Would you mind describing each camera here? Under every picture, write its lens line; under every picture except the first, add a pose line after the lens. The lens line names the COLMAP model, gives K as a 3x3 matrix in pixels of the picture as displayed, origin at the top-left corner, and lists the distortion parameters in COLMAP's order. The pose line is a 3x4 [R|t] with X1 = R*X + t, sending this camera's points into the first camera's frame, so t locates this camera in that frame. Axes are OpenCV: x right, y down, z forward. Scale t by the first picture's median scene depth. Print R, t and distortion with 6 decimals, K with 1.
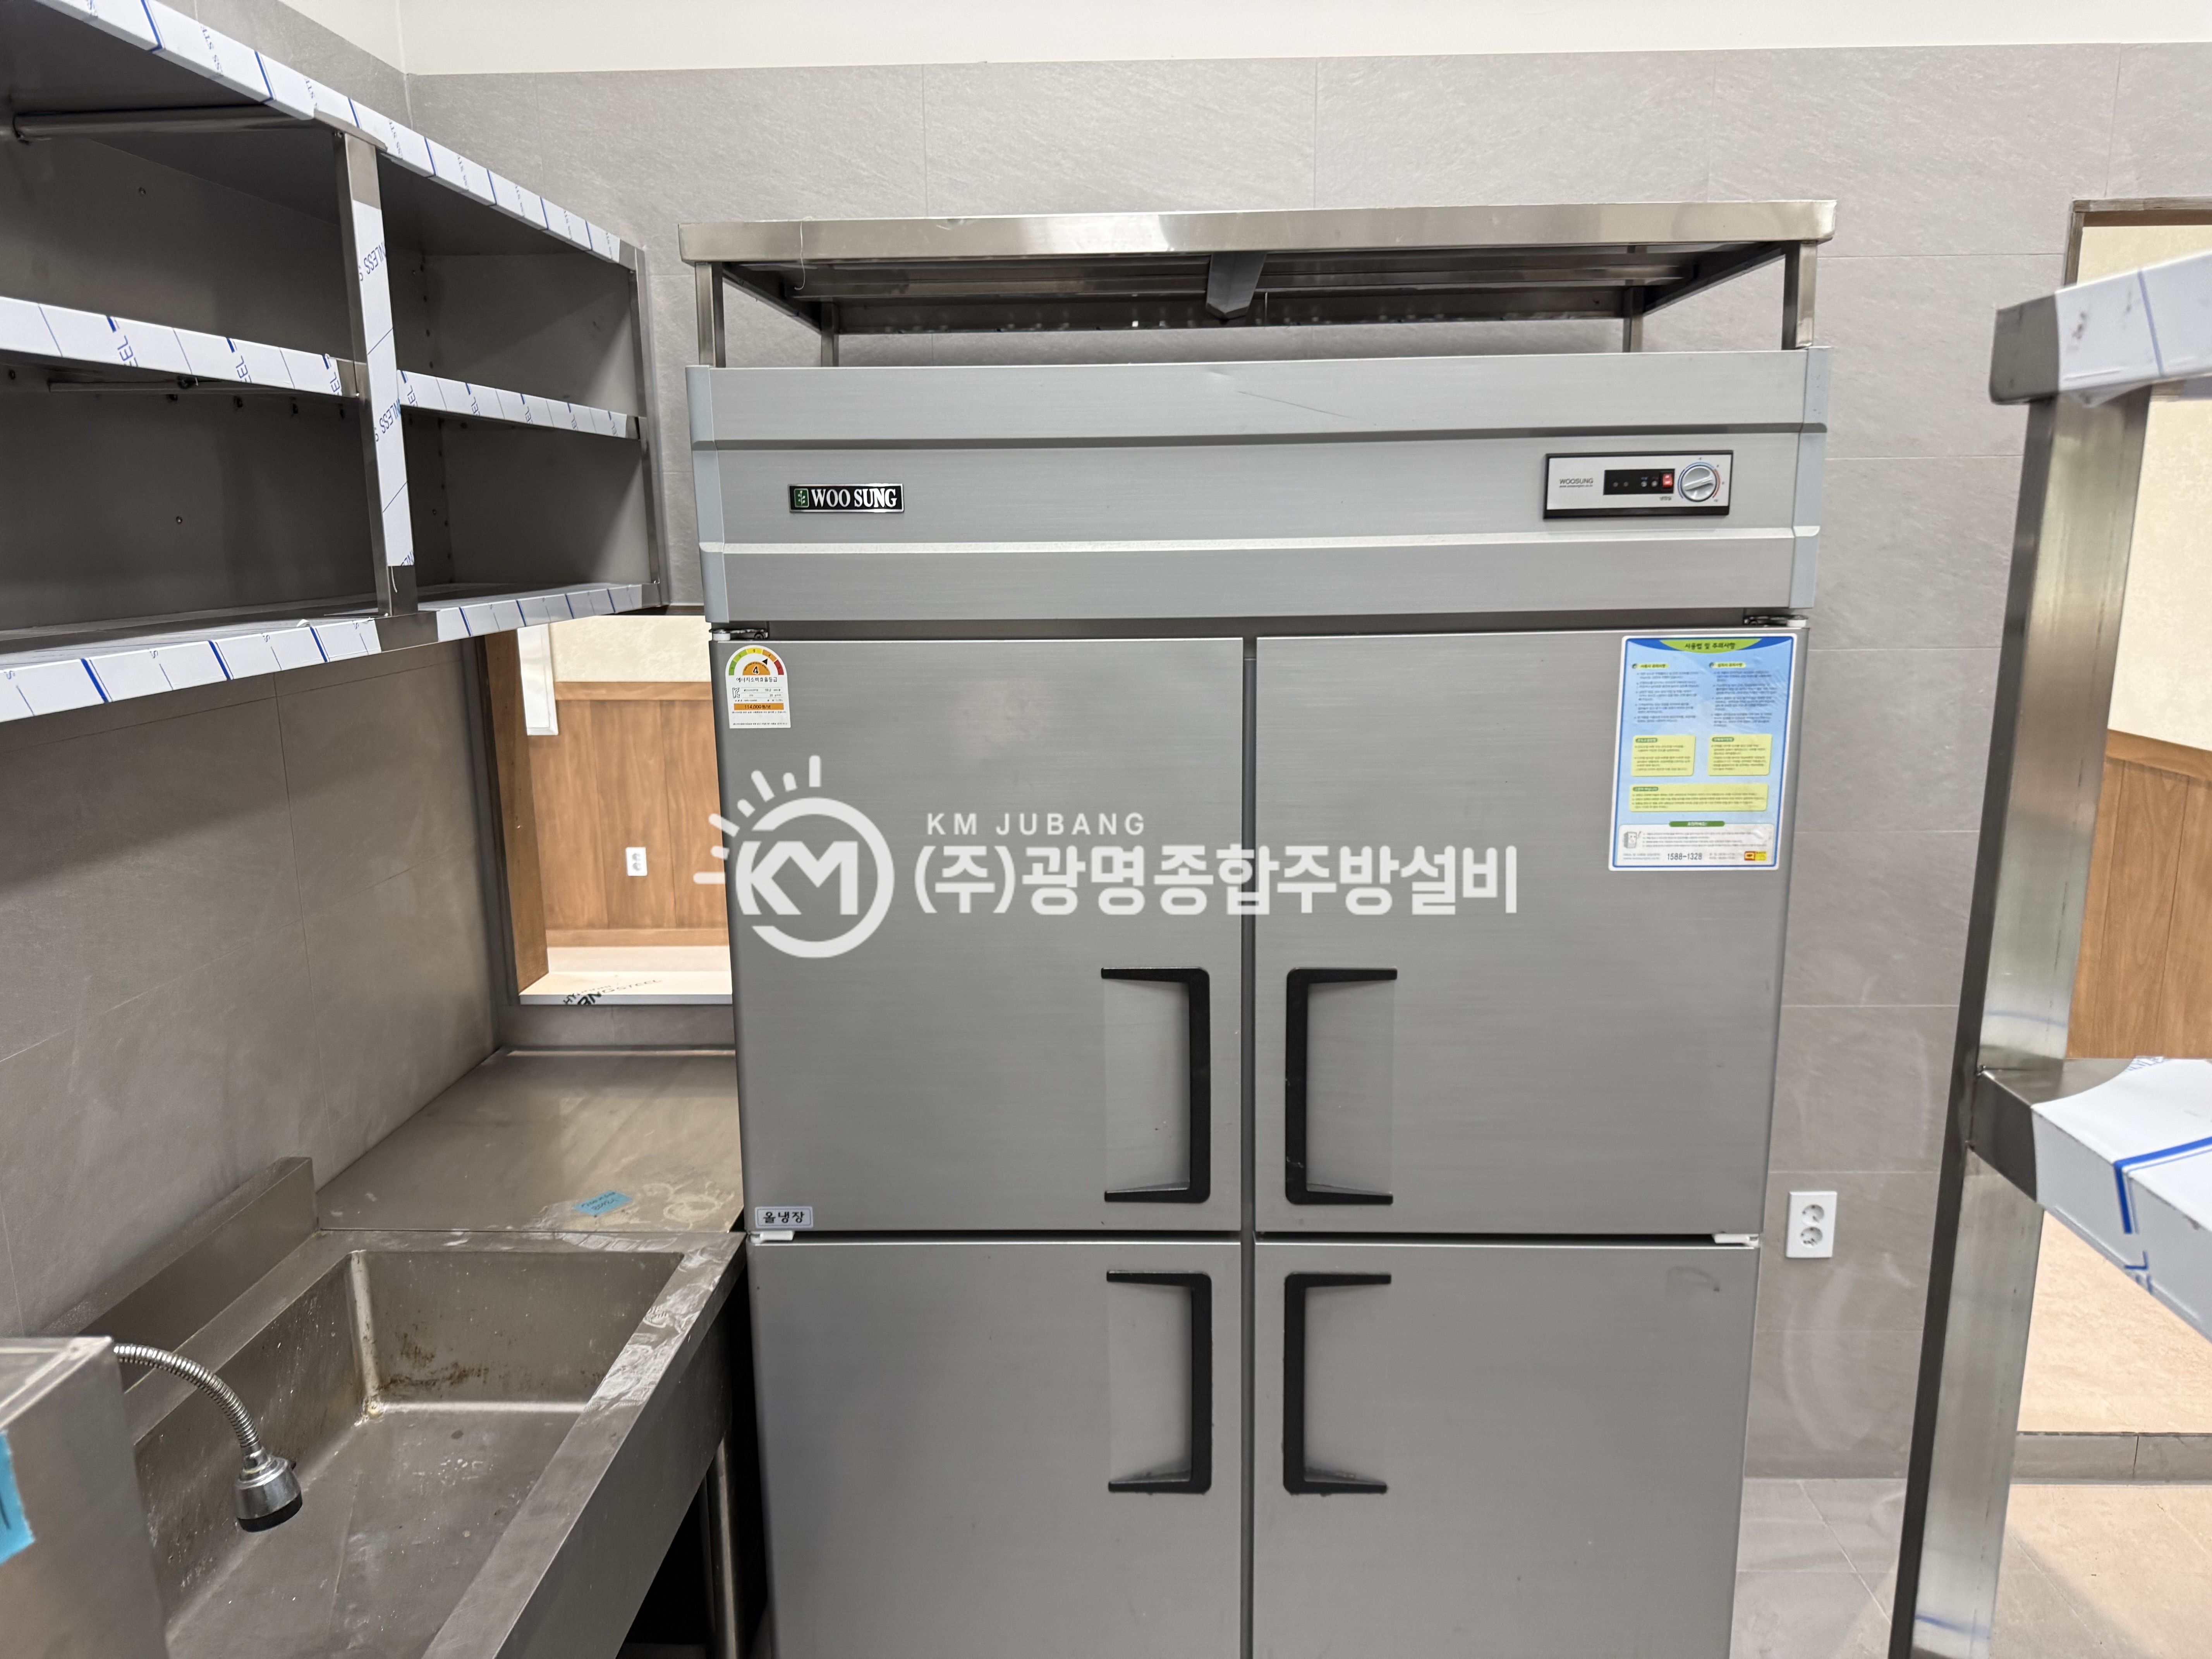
lens RADIAL K [[1560.1, 0, 1118.5], [0, 1560.1, 819.5], [0, 0, 1]] dist [0.020960, -0.008732]
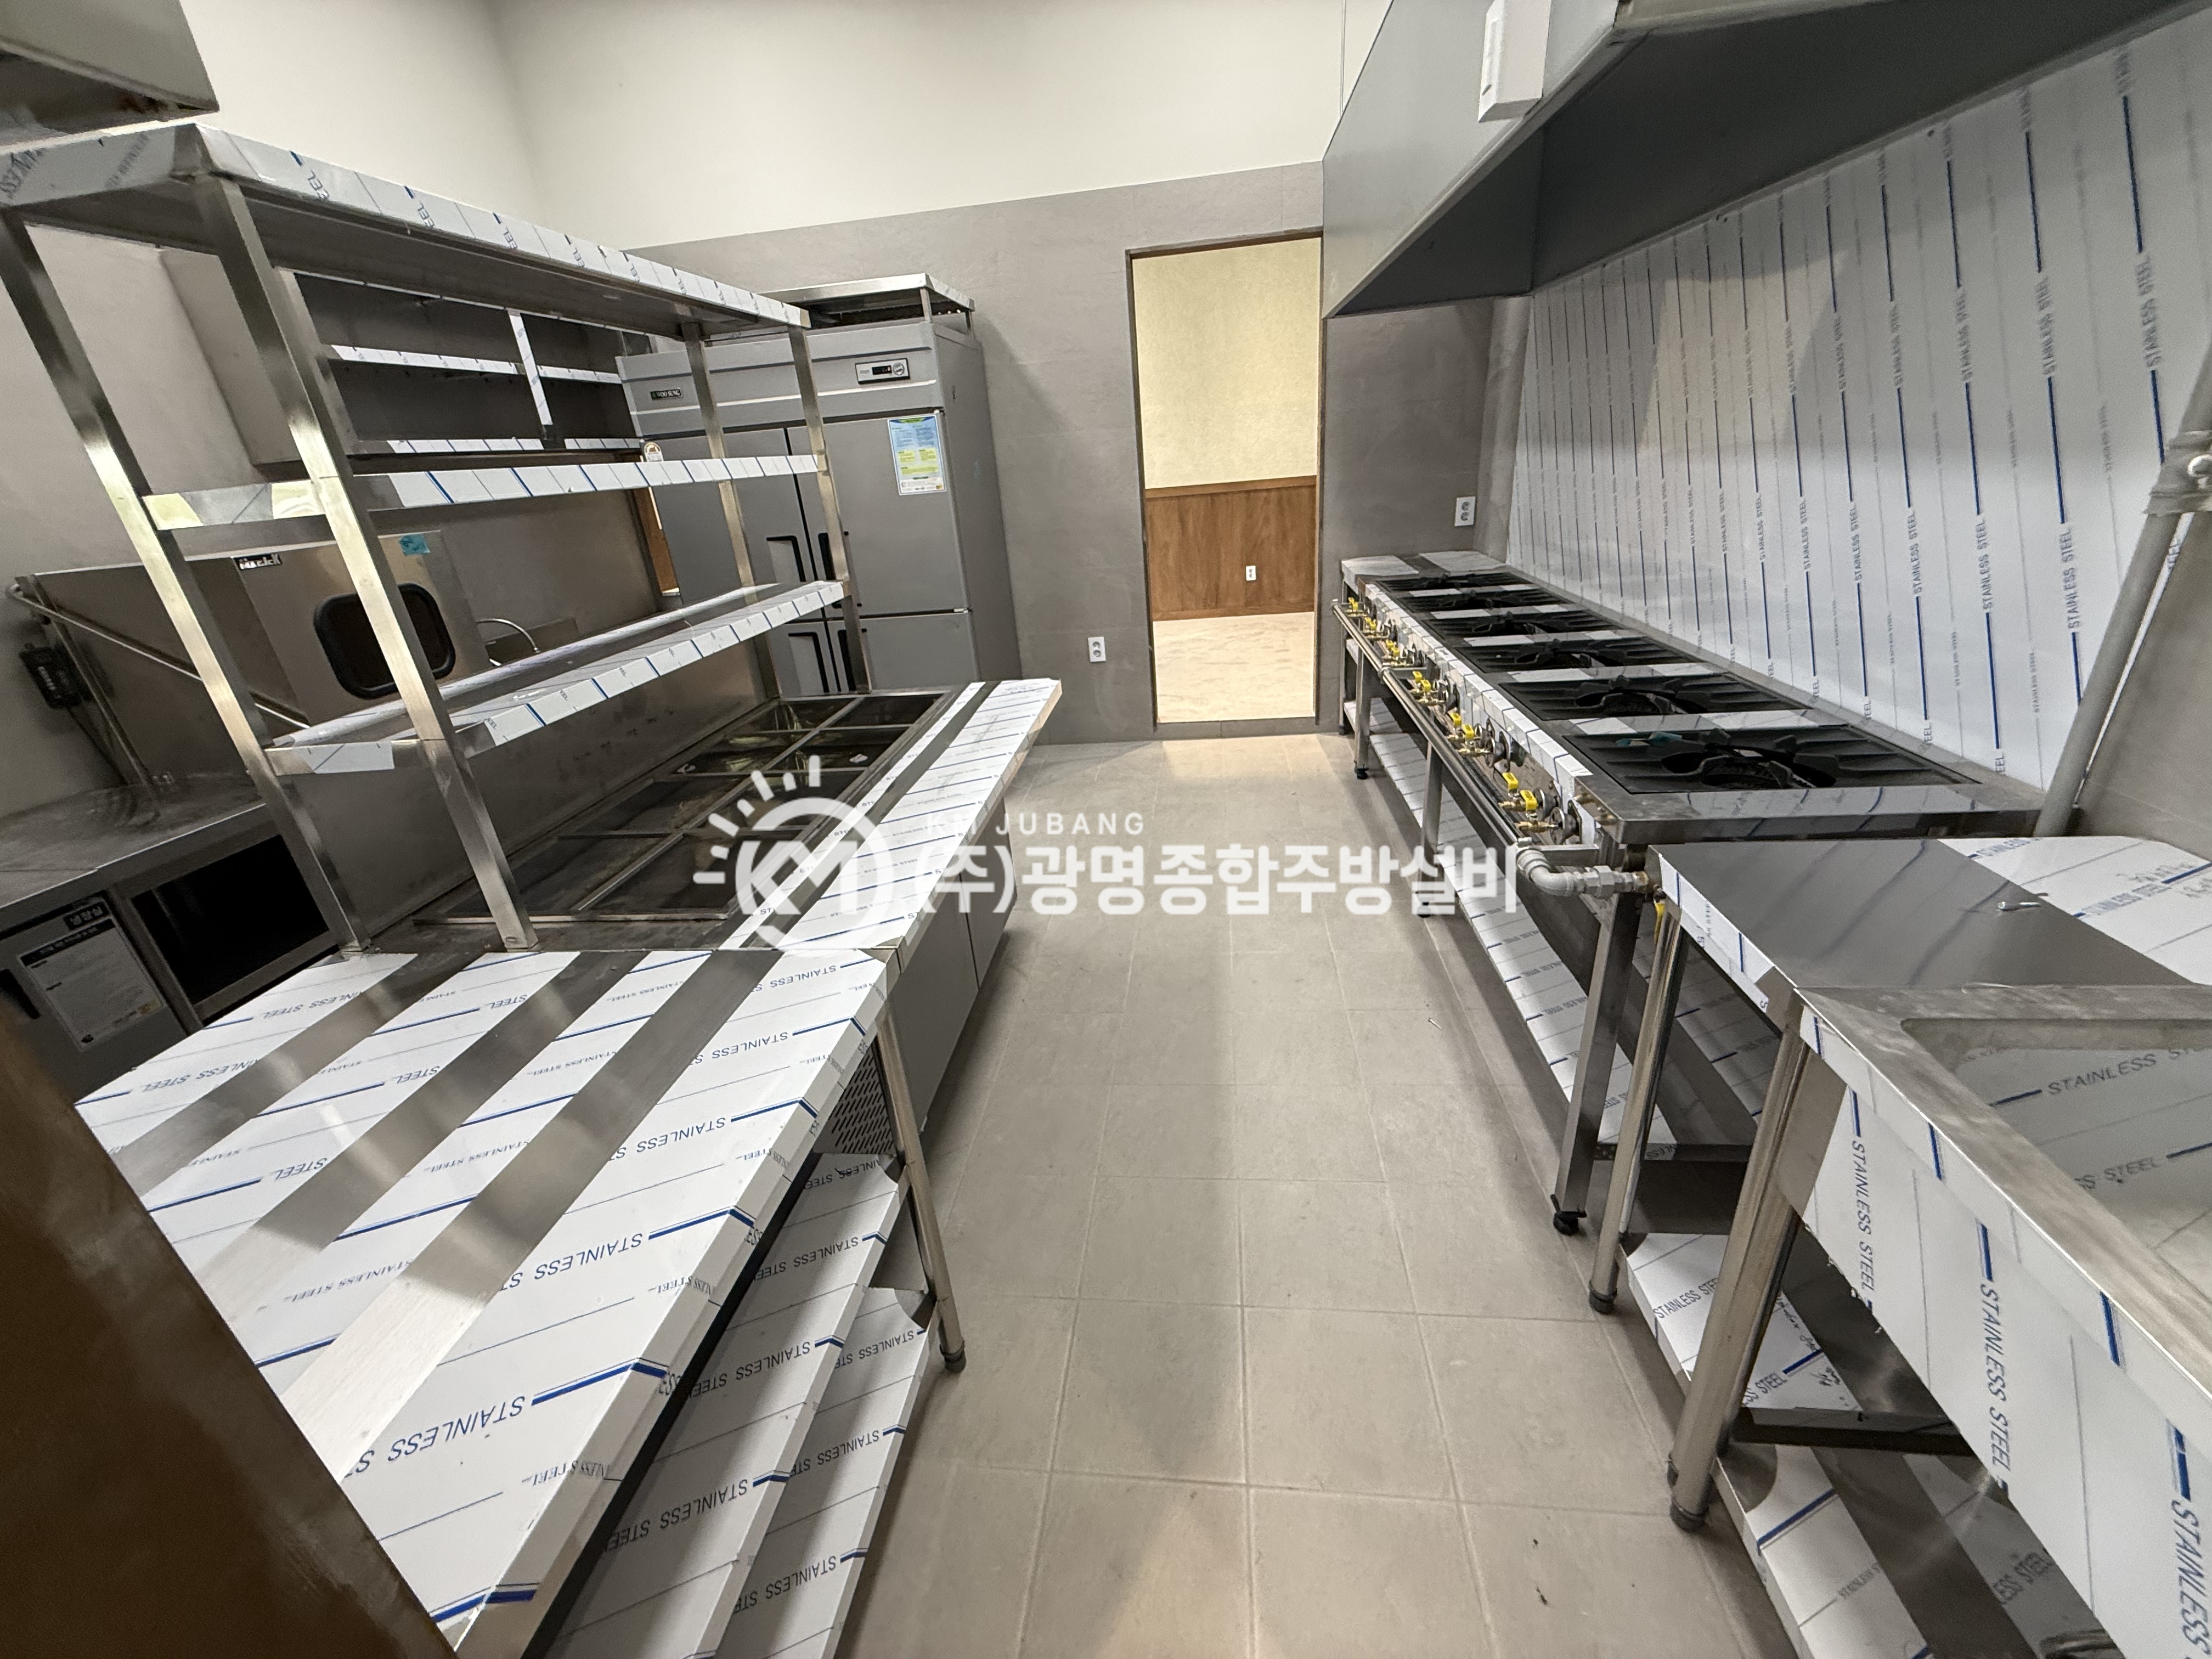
lens RADIAL K [[877.0, 0, 1098.9], [0, 877.0, 828.2], [0, 0, 1]] dist [-0.001775, -0.000083]
pose [[0.994013, -0.028936, -0.105365, 0.896775], [0.051844, 0.973738, 0.221689, 0.327639], [0.096183, -0.225825, 0.969408, -0.944426]]
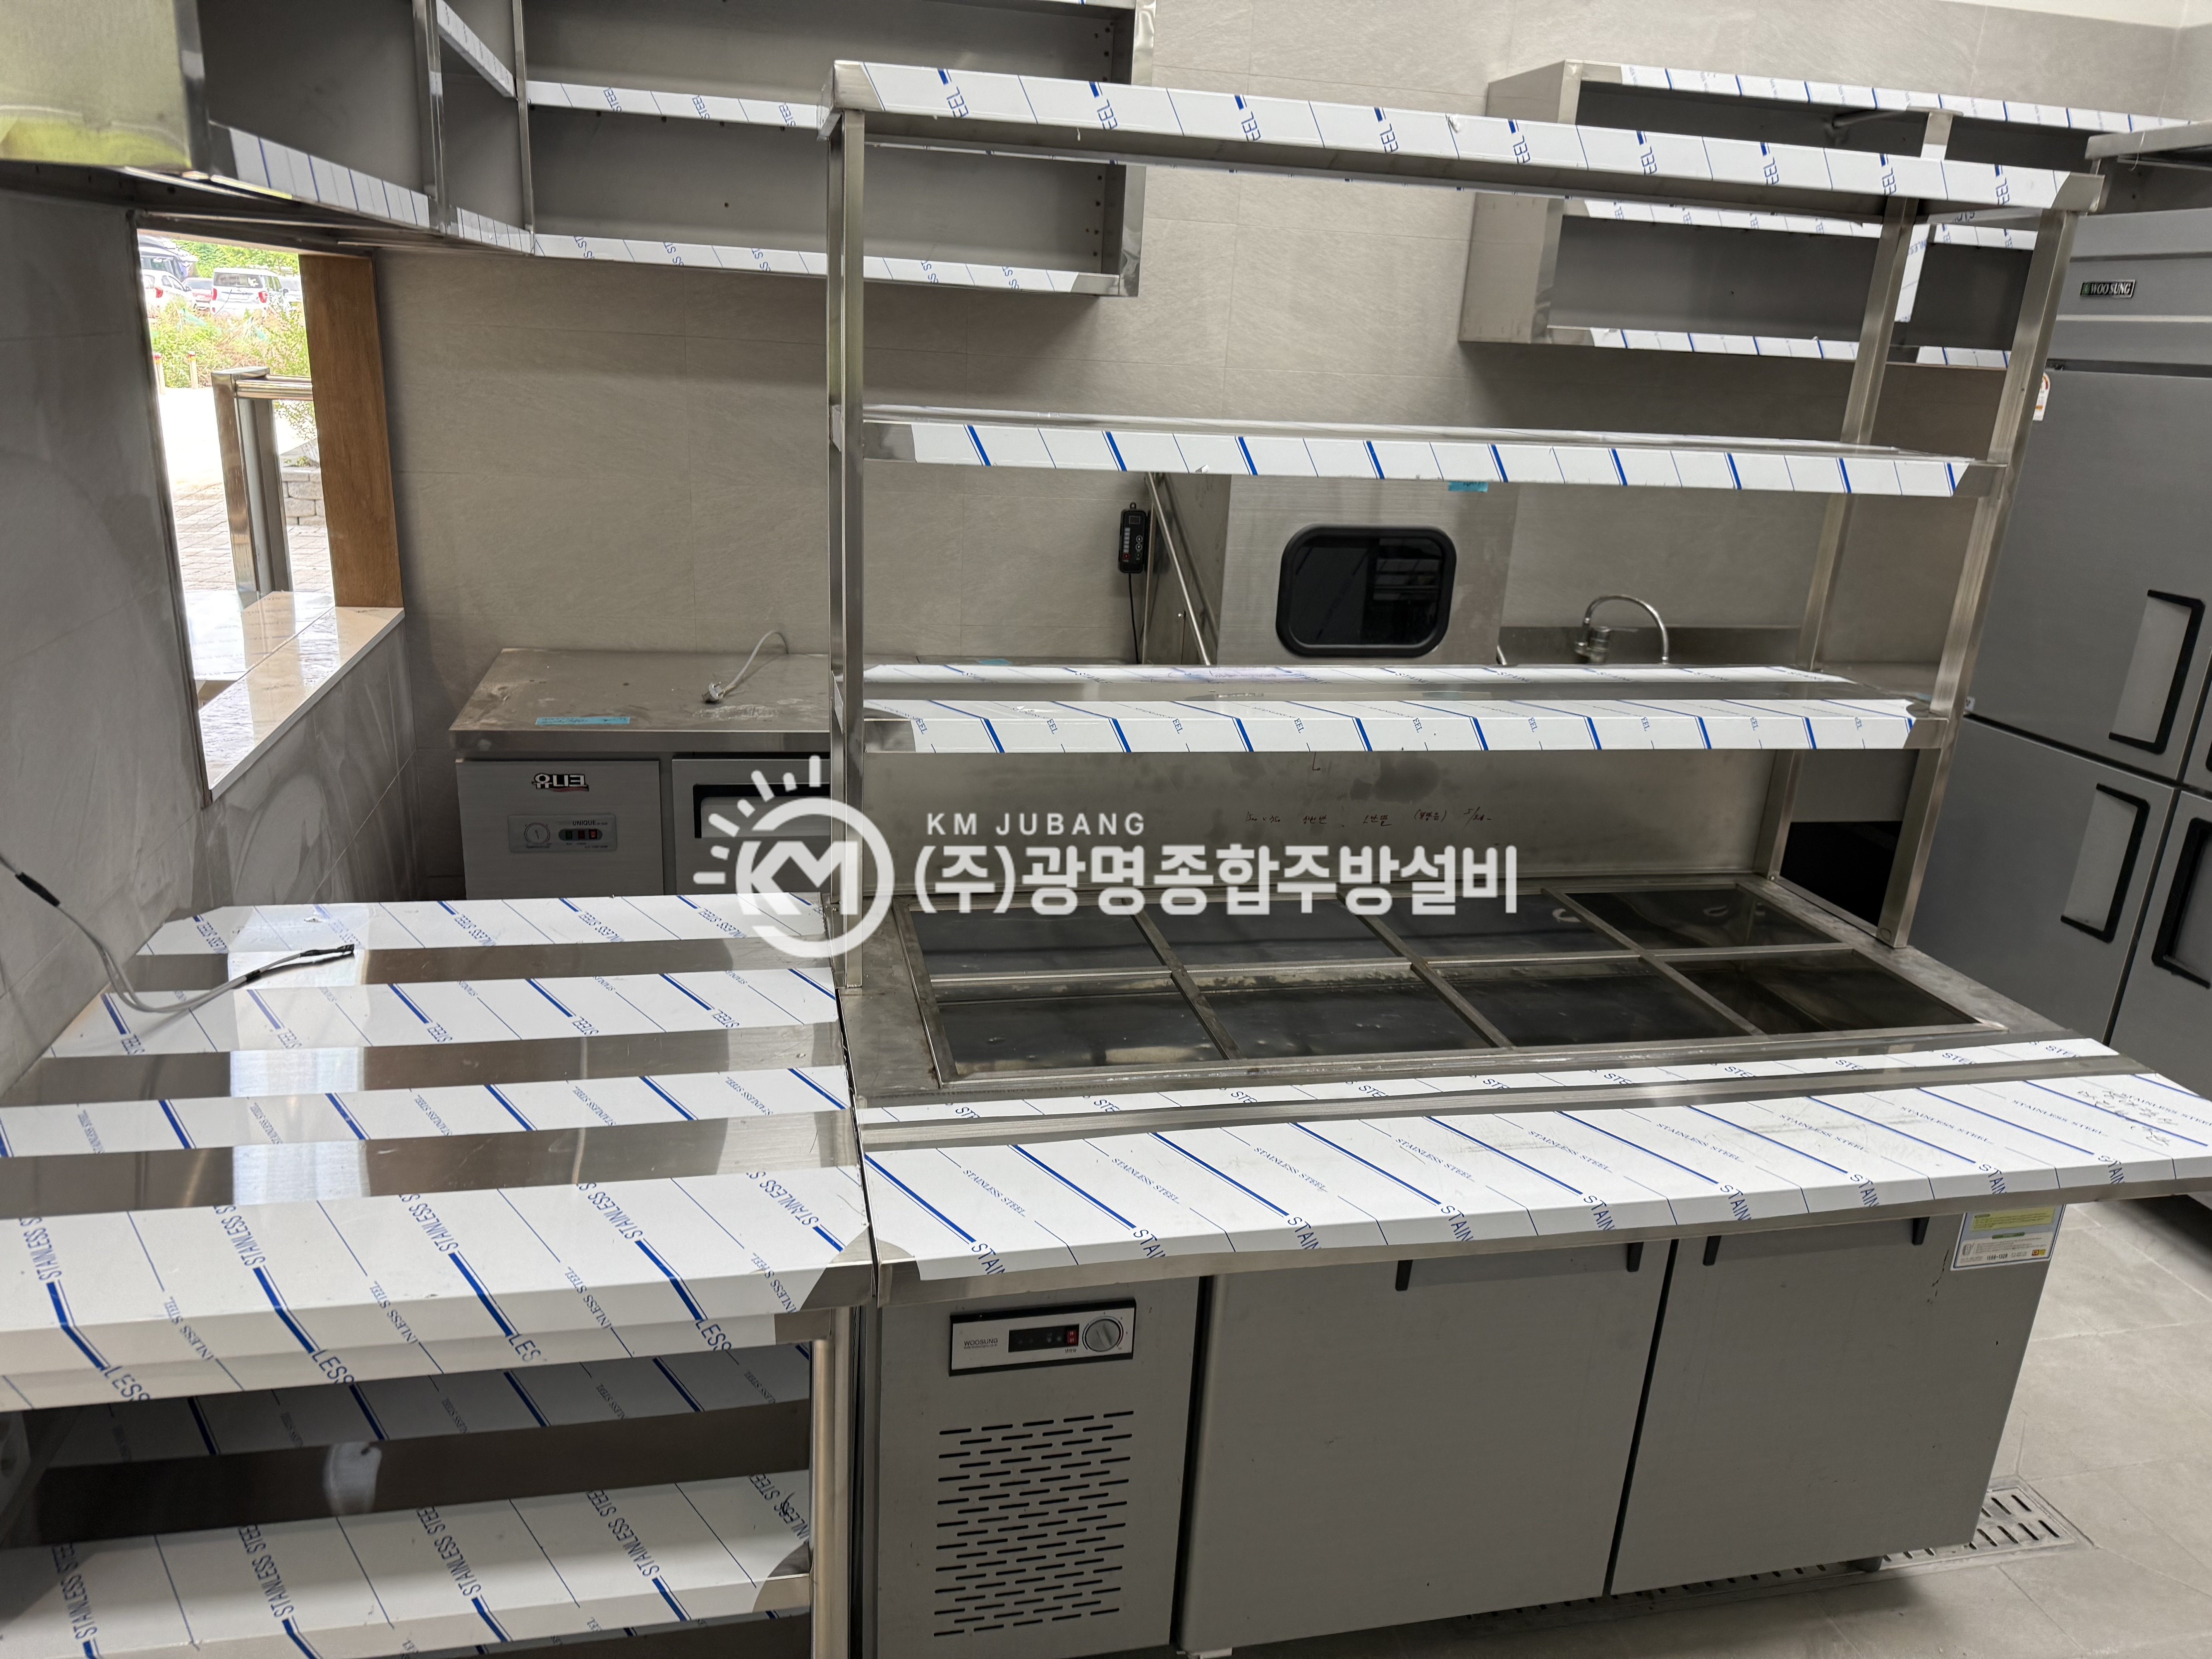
lens RADIAL K [[1560.1, 0, 1106.5], [0, 1560.1, 846.9], [0, 0, 1]] dist [0.020960, -0.008732]
pose [[0.246975, 0.334125, -0.909595, 1.300166], [-0.237512, 0.930914, 0.277466, 0.147531], [0.939463, 0.147513, 0.309271, -0.491271]]
